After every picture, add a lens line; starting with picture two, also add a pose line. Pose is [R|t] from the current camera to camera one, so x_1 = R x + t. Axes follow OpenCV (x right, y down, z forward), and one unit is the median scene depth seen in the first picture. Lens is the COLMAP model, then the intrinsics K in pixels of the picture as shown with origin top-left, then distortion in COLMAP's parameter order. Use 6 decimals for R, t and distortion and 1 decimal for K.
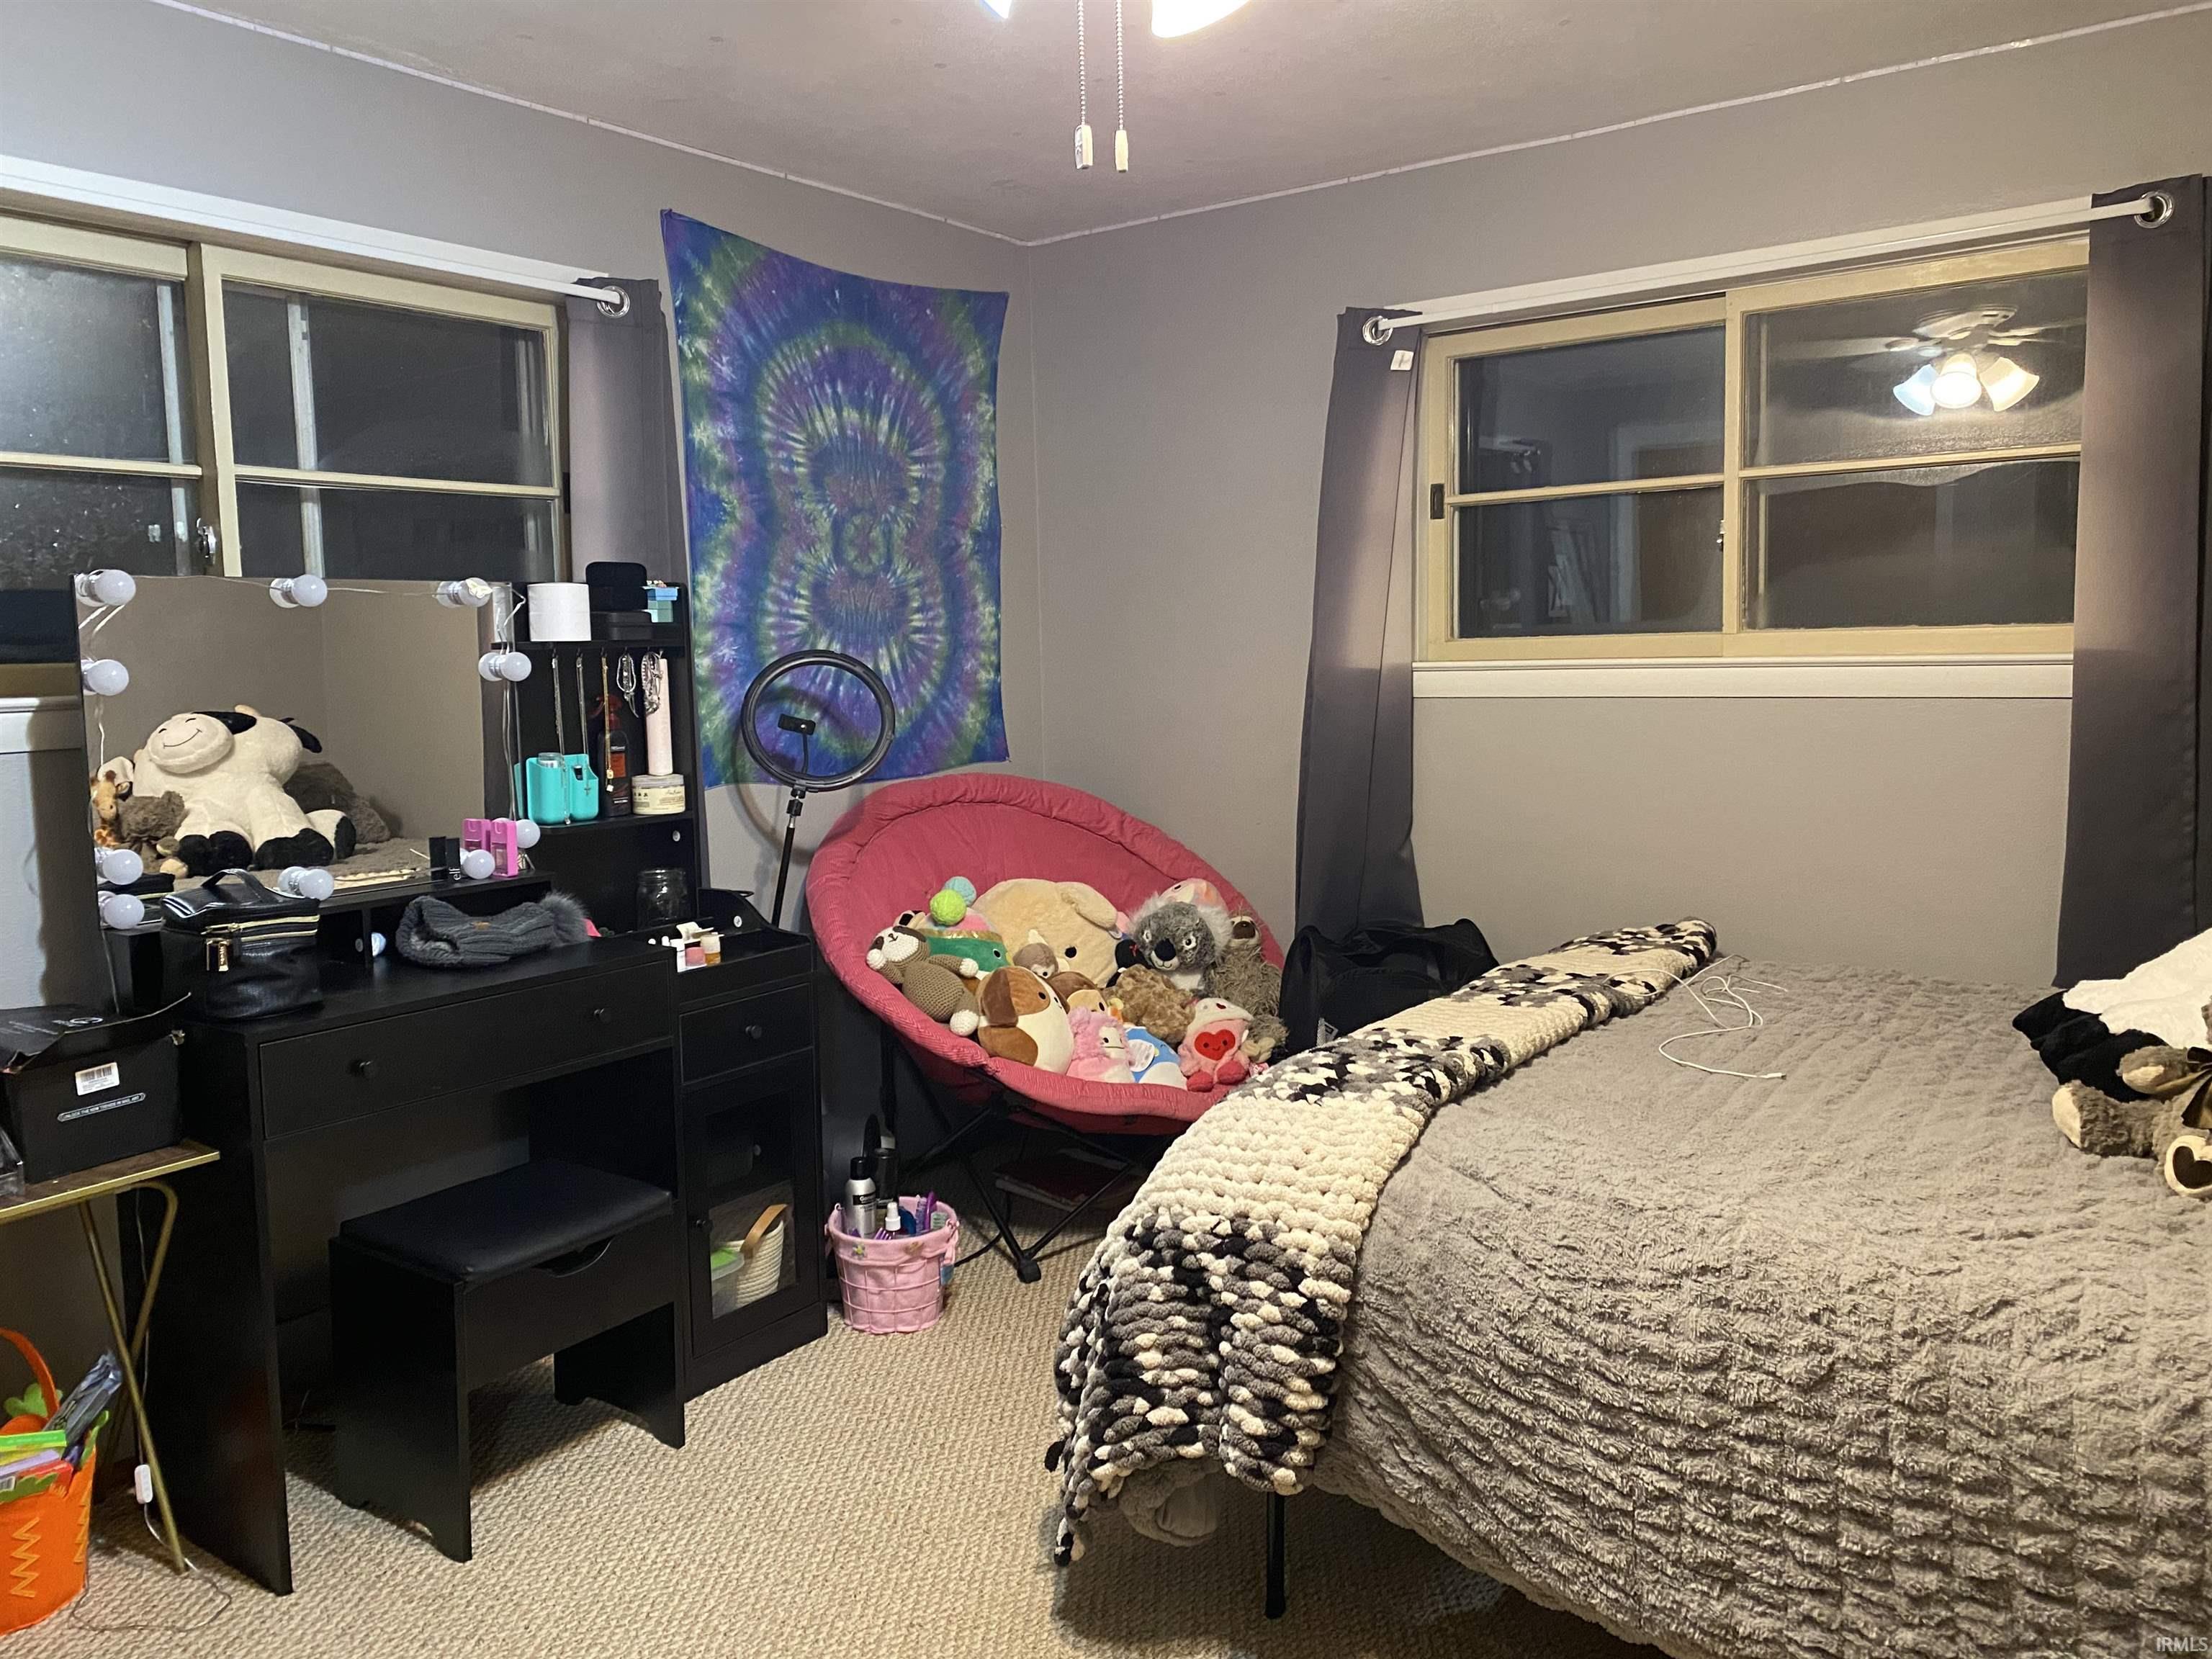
lens RADIAL K [[1680.0, 0, 1096.3], [0, 1680.0, 789.7], [0, 0, 1]] dist [0.031517, -0.031123]
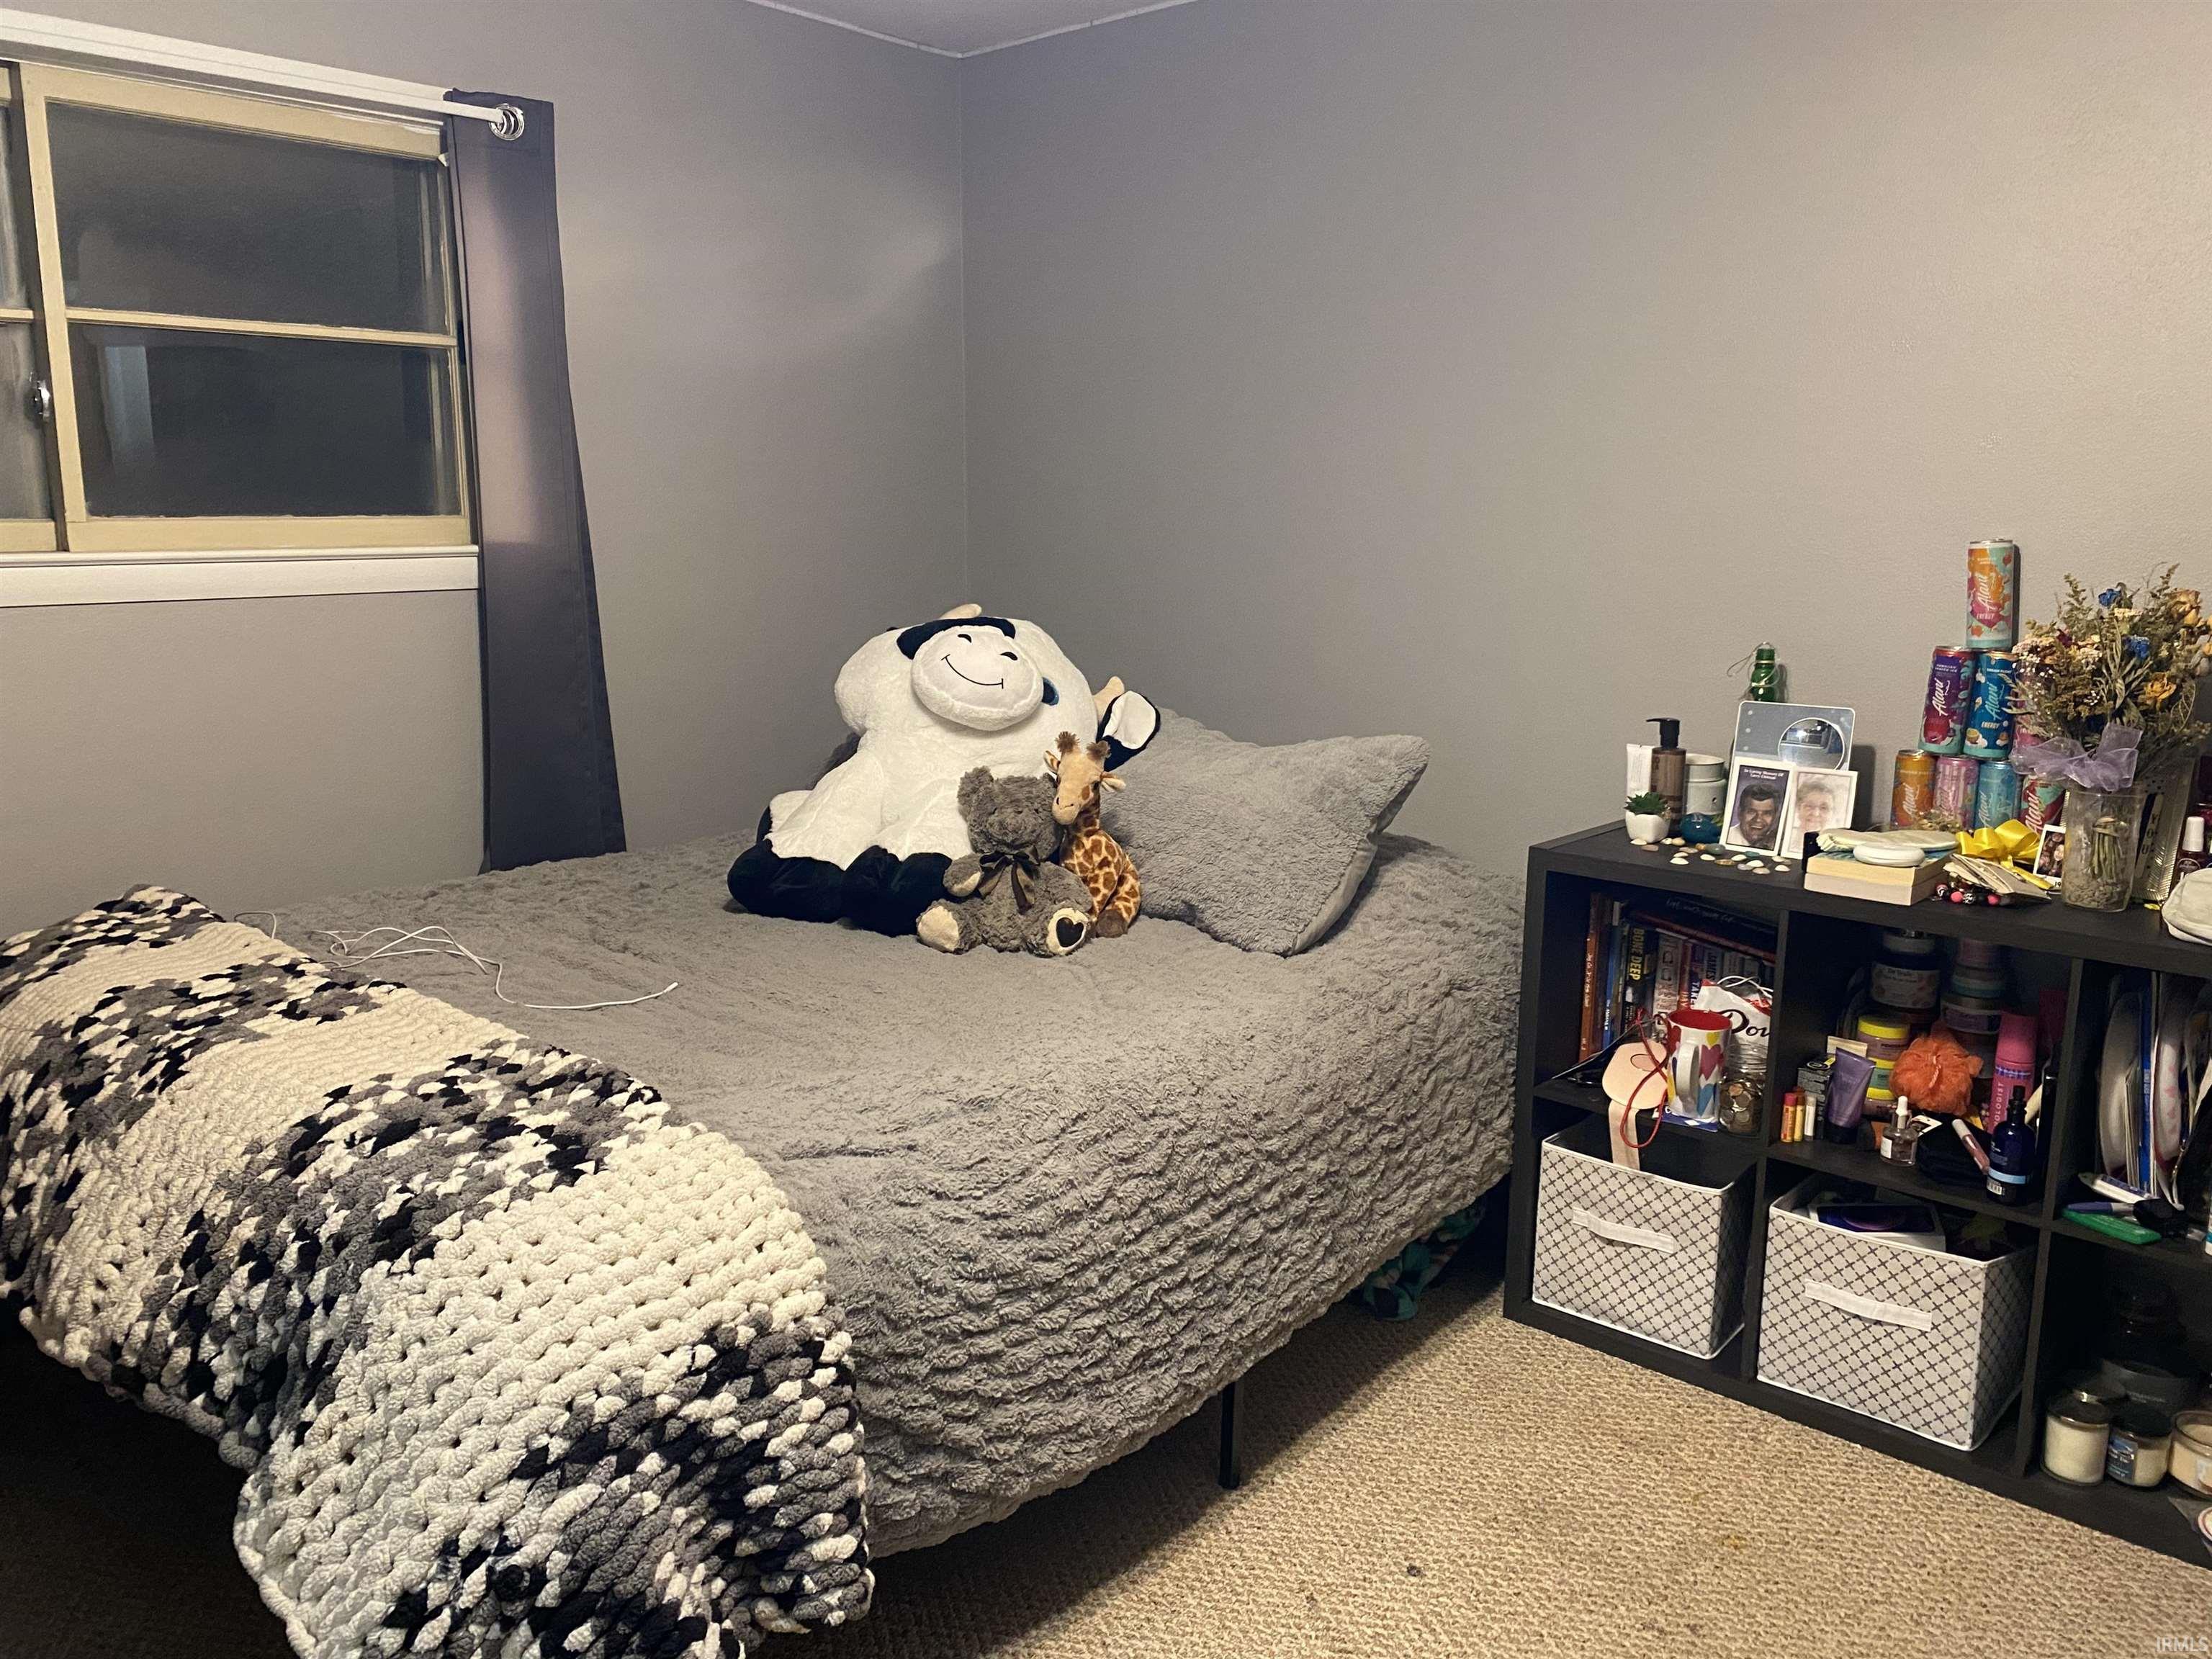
lens RADIAL K [[1680.0, 0, 1096.3], [0, 1680.0, 789.7], [0, 0, 1]] dist [0.031517, -0.031123]
pose [[0.126602, -0.157881, 0.979309, -0.597438], [0.092341, 0.984841, 0.146835, -0.075195], [-0.987646, 0.071841, 0.139261, 0.733515]]
